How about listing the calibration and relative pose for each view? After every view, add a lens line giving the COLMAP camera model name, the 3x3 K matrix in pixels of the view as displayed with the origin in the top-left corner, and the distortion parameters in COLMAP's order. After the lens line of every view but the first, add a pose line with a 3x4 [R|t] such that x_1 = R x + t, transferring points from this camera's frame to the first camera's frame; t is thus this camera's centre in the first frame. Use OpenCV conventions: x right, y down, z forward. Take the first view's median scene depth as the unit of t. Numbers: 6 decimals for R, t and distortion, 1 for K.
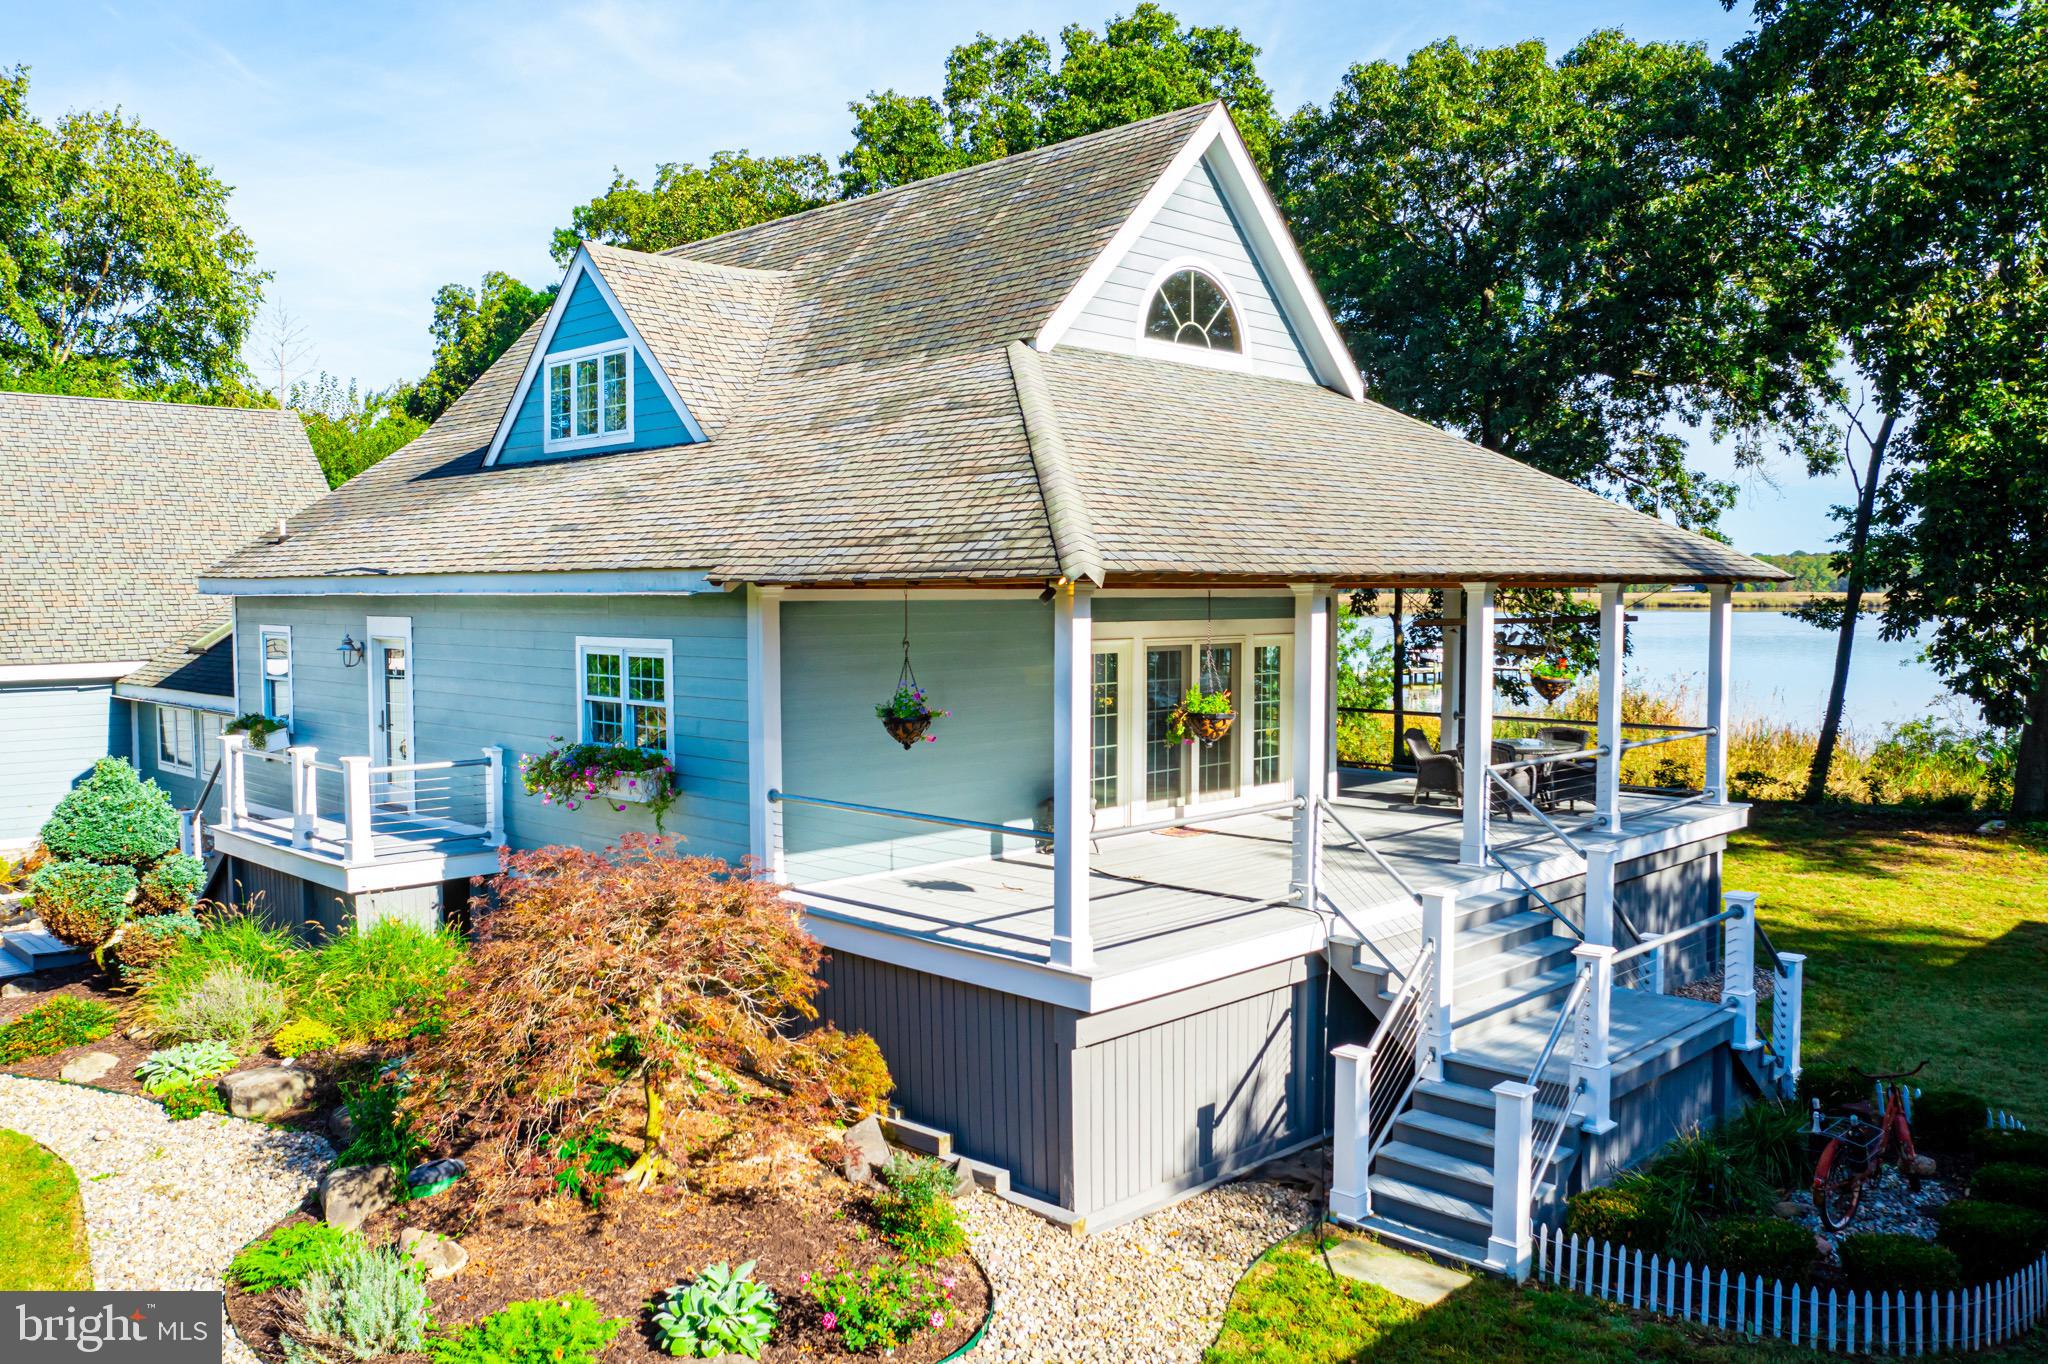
lens RADIAL K [[1599.1, 0, 1022.8], [0, 1599.1, 681.0], [0, 0, 1]] dist [-0.020509, 0.001330]
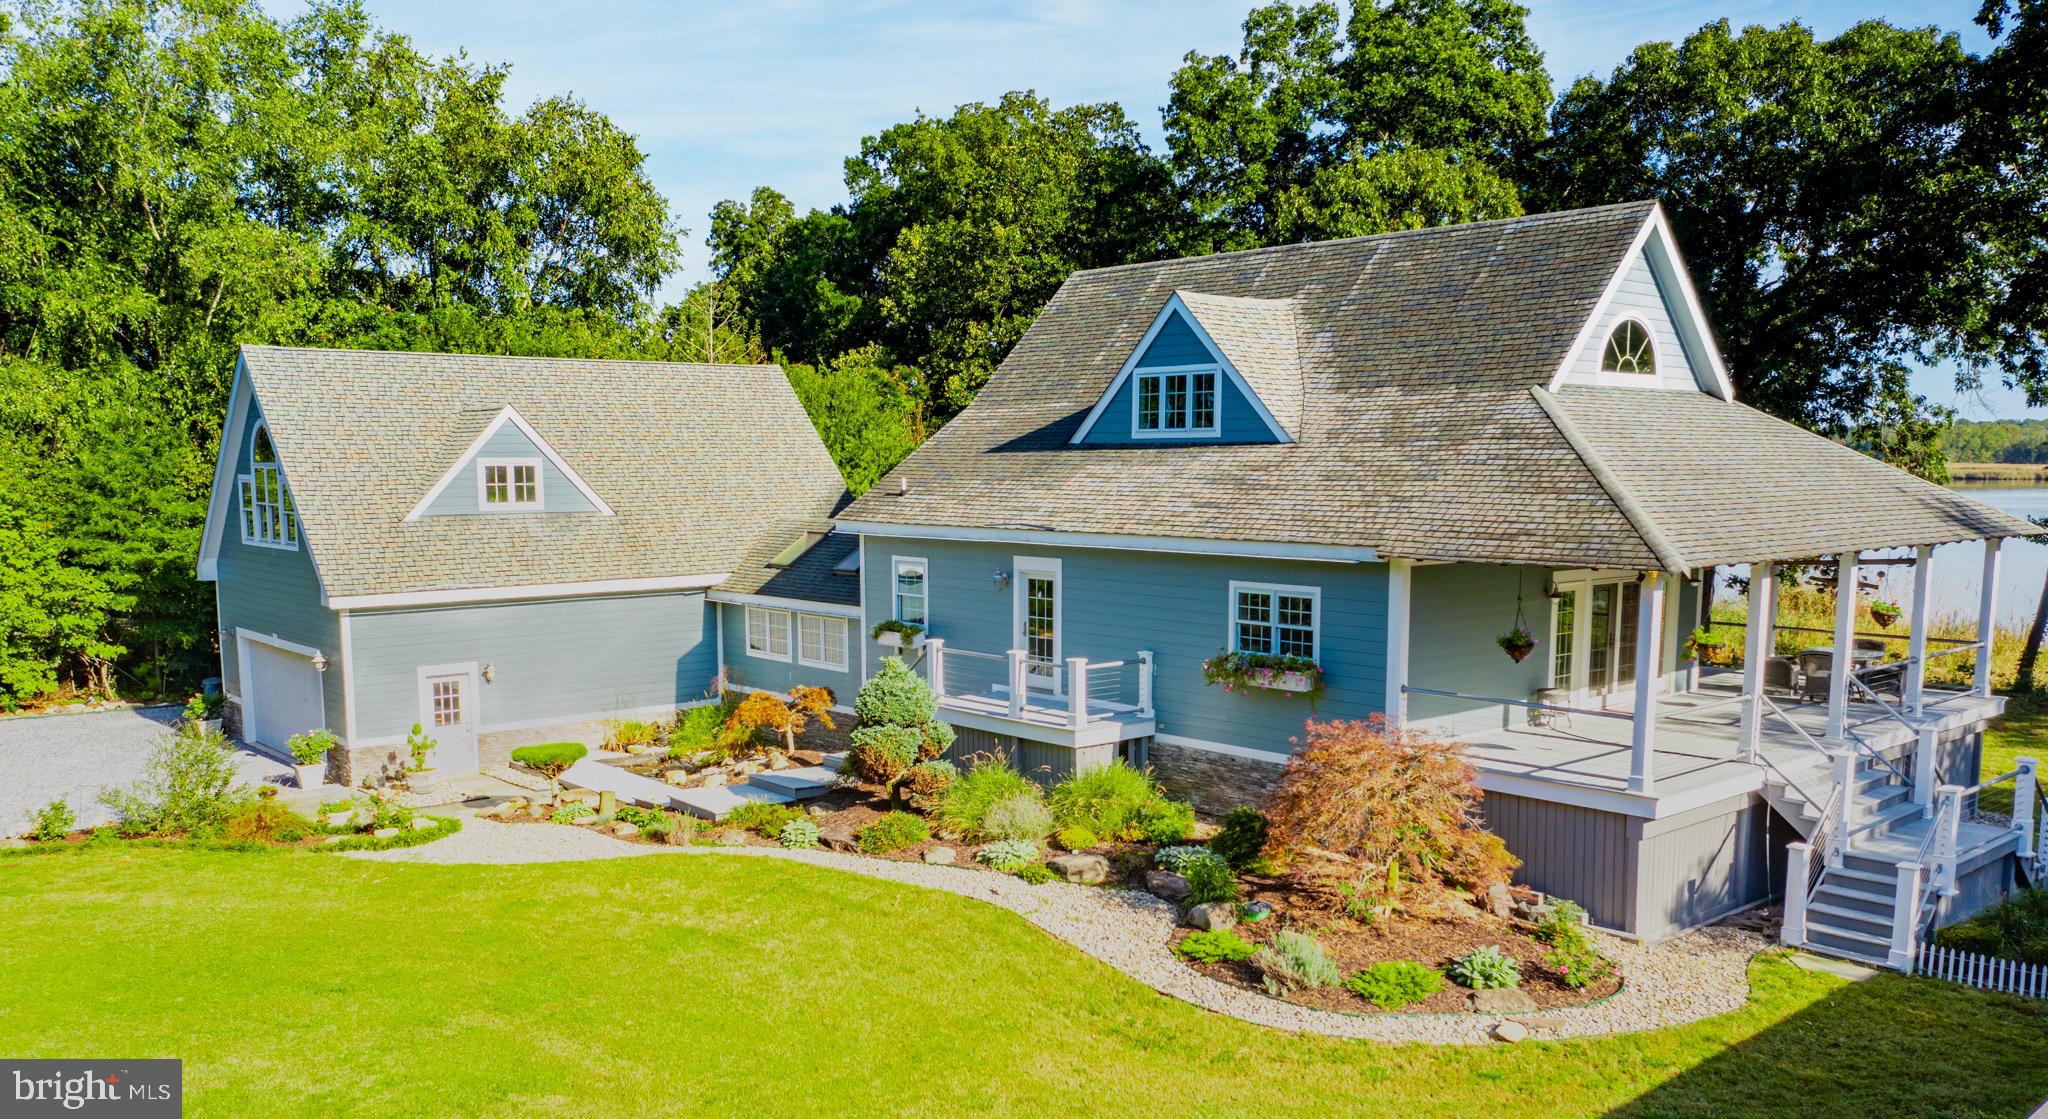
lens RADIAL K [[1605.5, 0, 1033.9], [0, 1605.5, 680.1], [0, 0, 1]] dist [-0.024721, 0.013279]
pose [[0.997651, 0.009770, -0.067804, -0.342864], [-0.004251, 0.996699, 0.081070, -0.053552], [0.068373, -0.080591, 0.994399, -0.505899]]
